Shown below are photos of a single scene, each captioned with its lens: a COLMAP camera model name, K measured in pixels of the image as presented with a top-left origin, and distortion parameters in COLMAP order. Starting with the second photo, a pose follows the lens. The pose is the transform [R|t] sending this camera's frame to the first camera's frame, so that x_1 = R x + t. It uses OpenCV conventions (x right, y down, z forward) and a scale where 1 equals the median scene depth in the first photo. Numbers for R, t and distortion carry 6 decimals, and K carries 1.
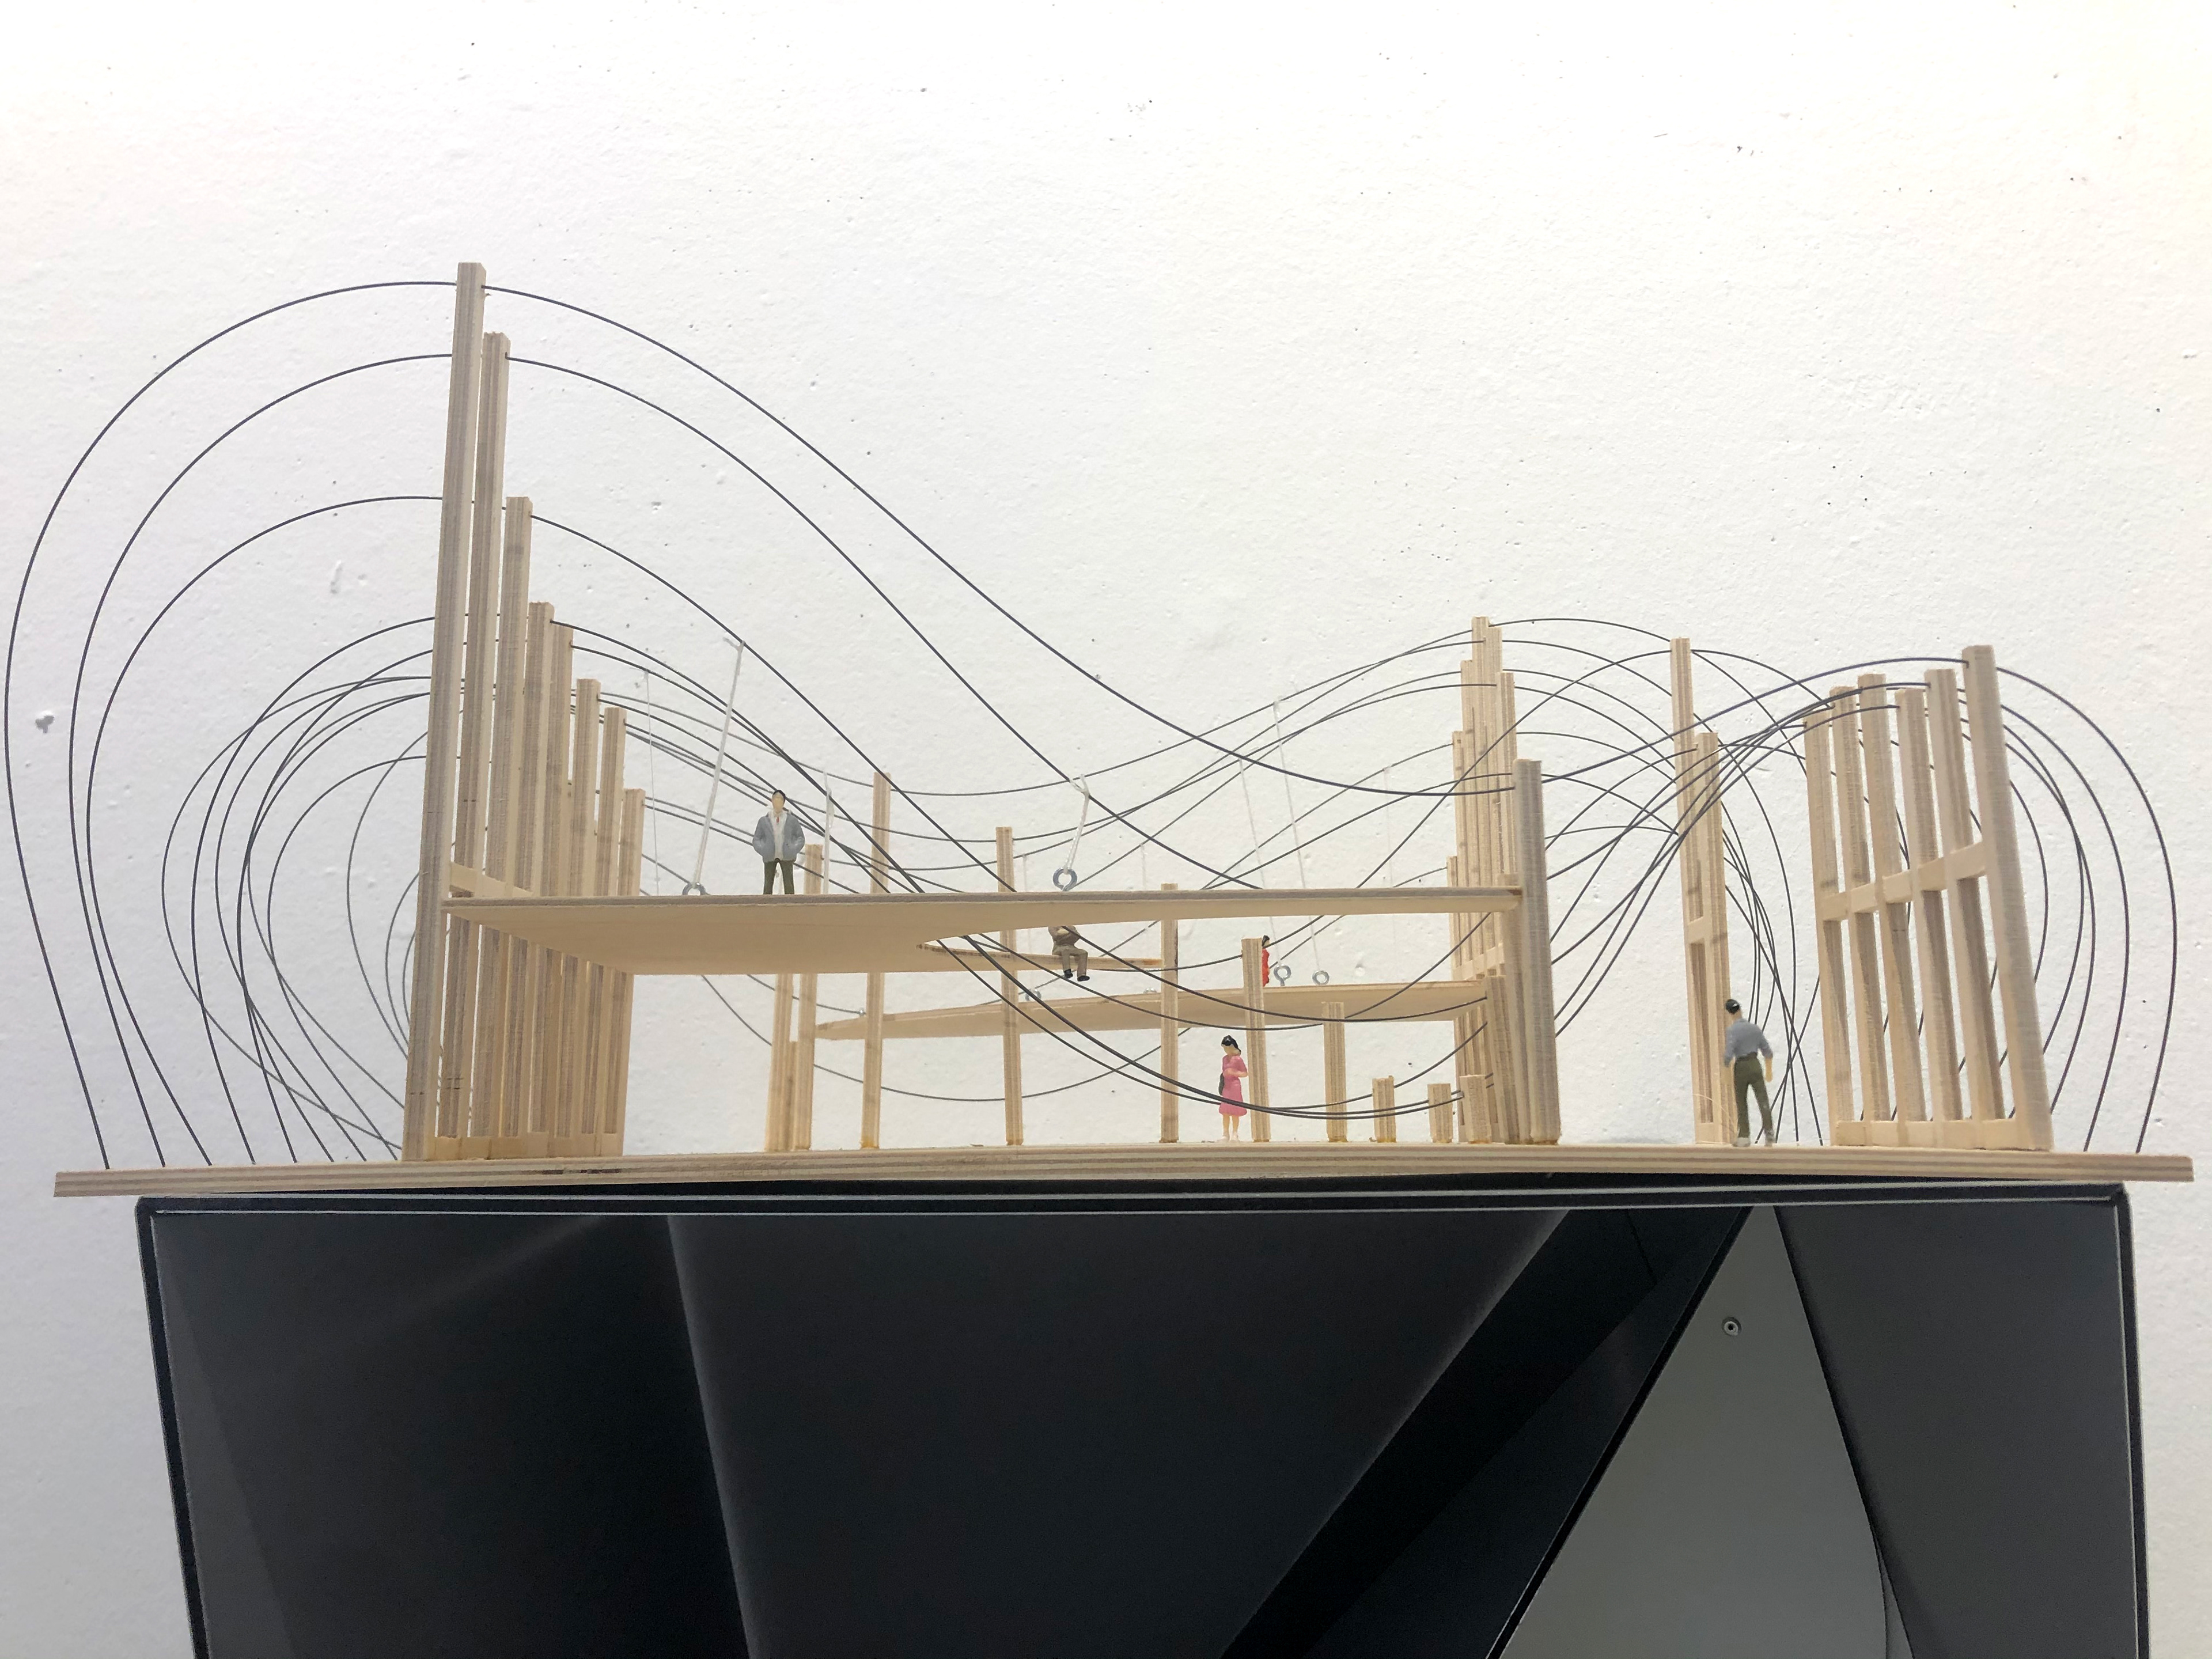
lens RADIAL K [[1807.1, 0, 1103.5], [0, 1807.1, 826.7], [0, 0, 1]] dist [-0.002282, -0.002152]
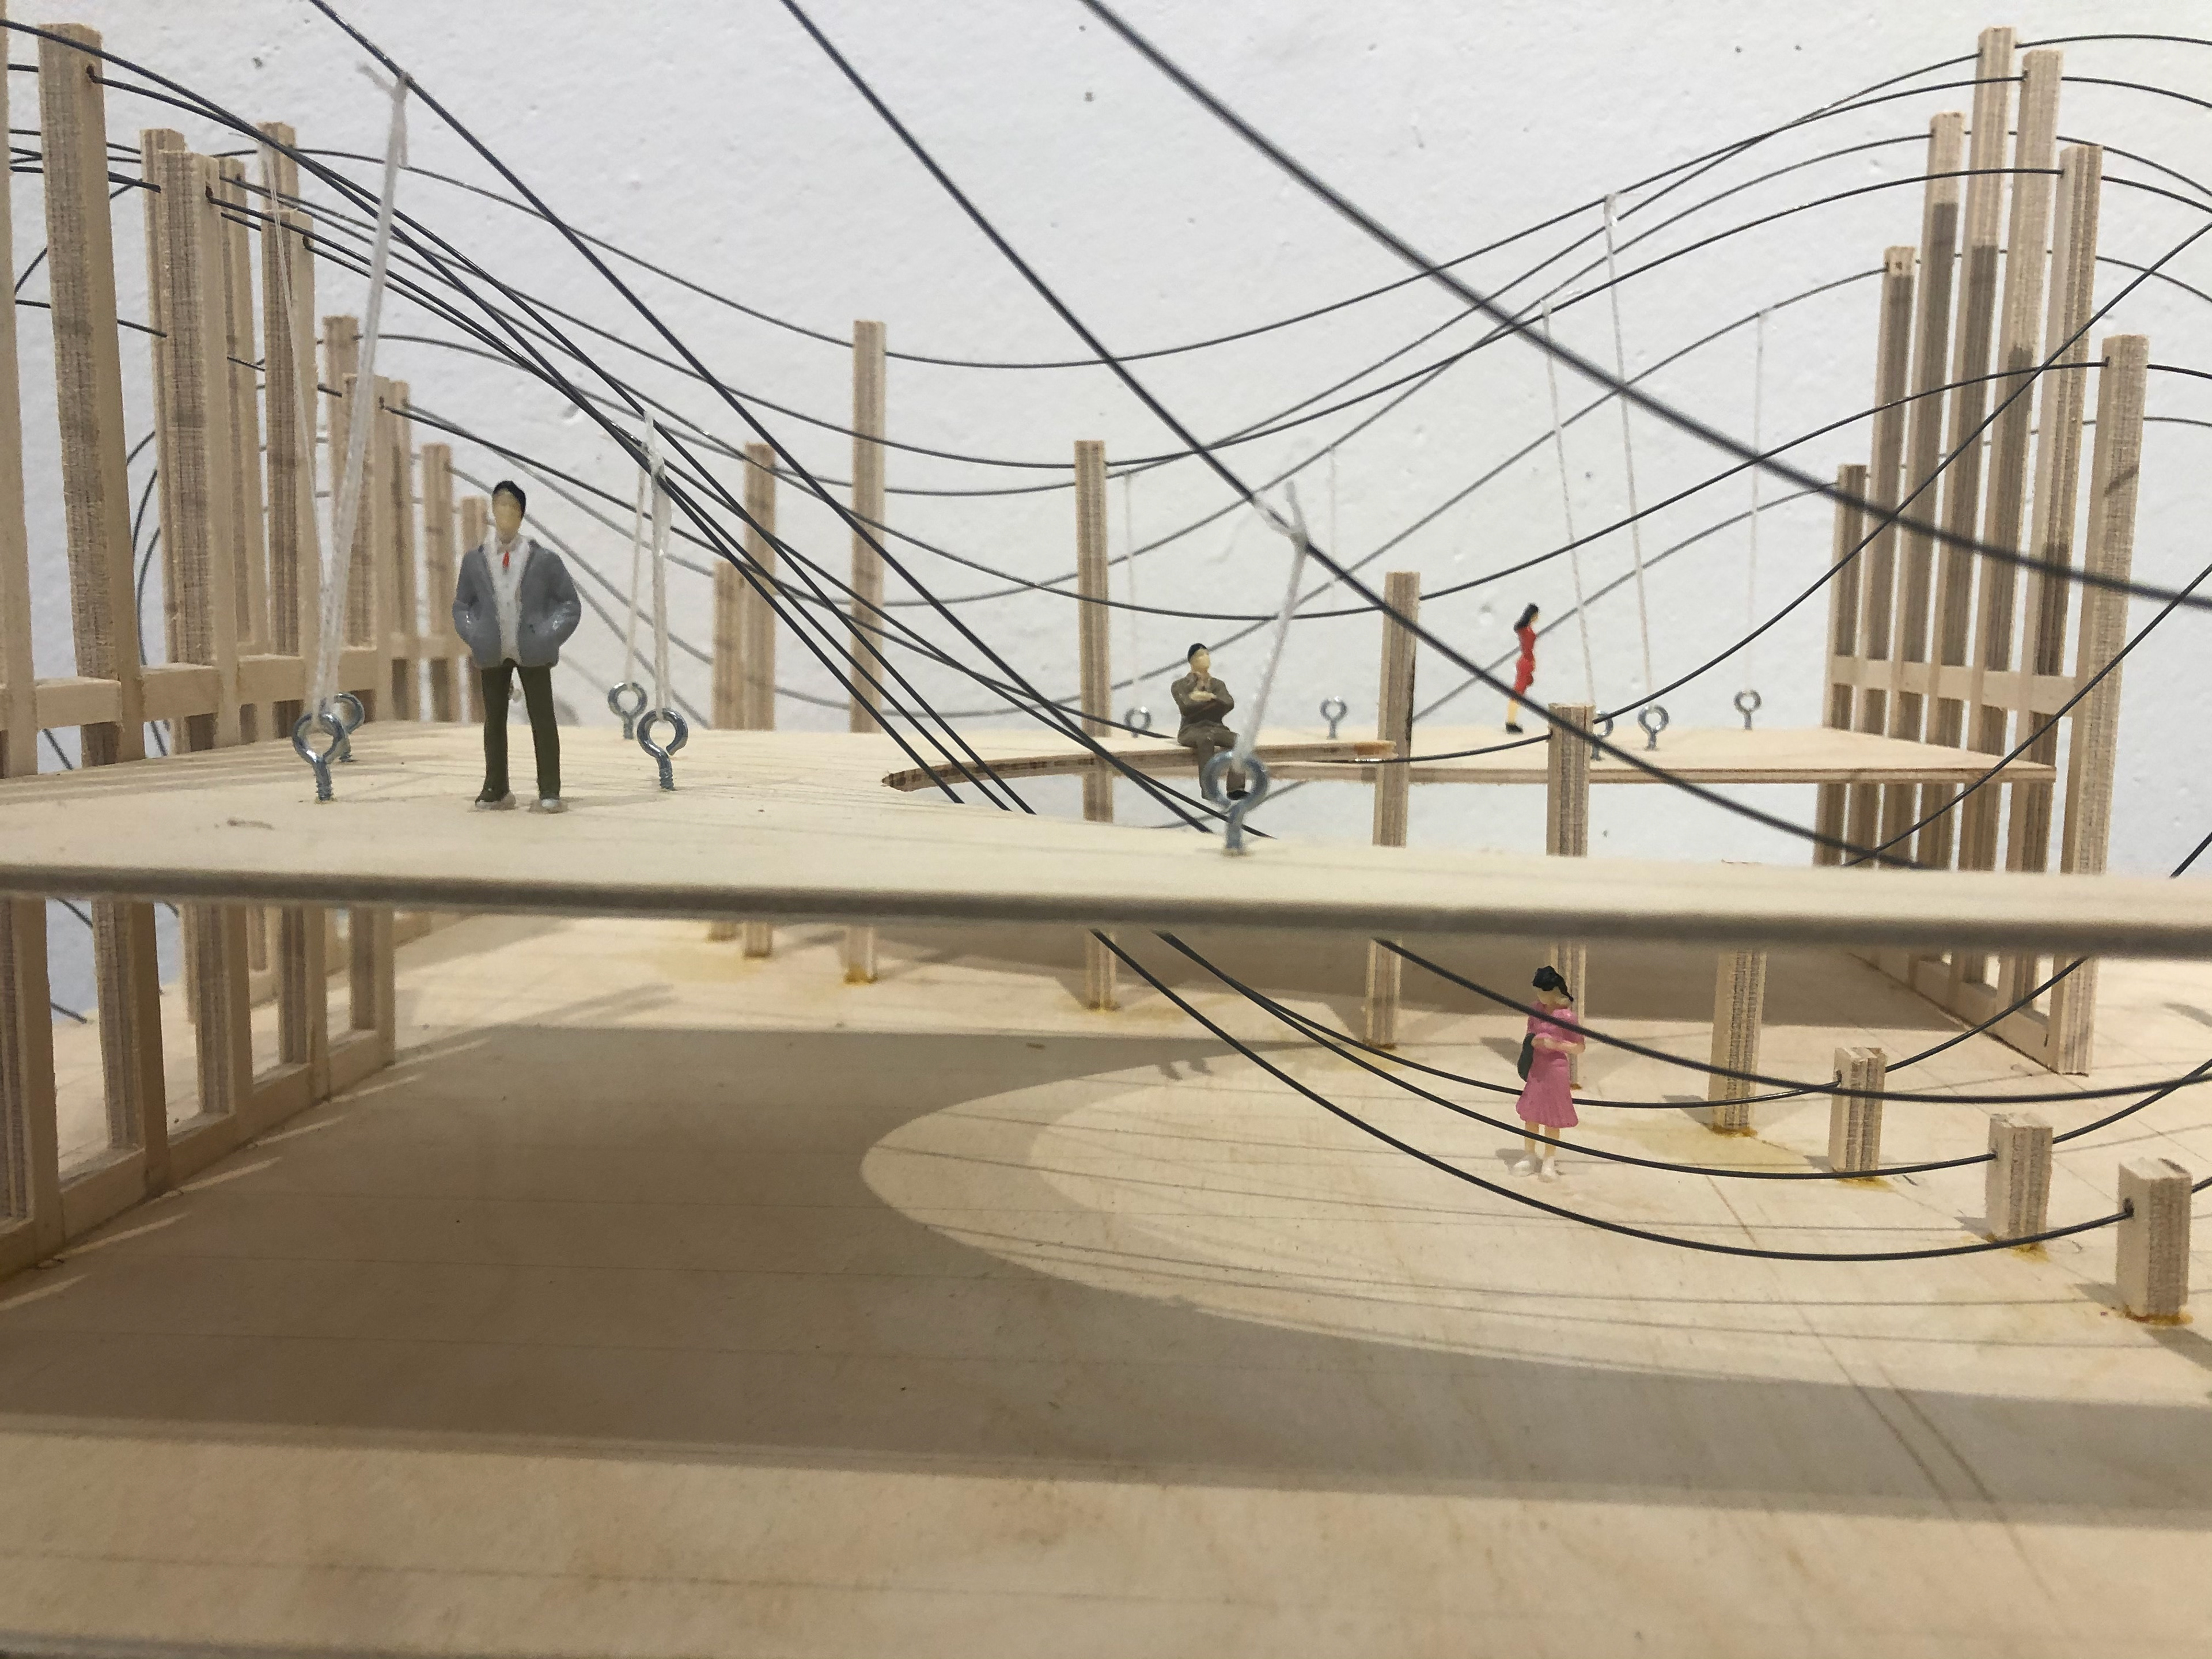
lens RADIAL K [[1807.1, 0, 1116.9], [0, 1807.1, 830.6], [0, 0, 1]] dist [-0.002282, -0.002152]
pose [[0.998793, 0.021818, -0.044011, -0.022998], [-0.008194, 0.957396, 0.288663, -0.051850], [0.048434, -0.287954, 0.956419, 0.508507]]
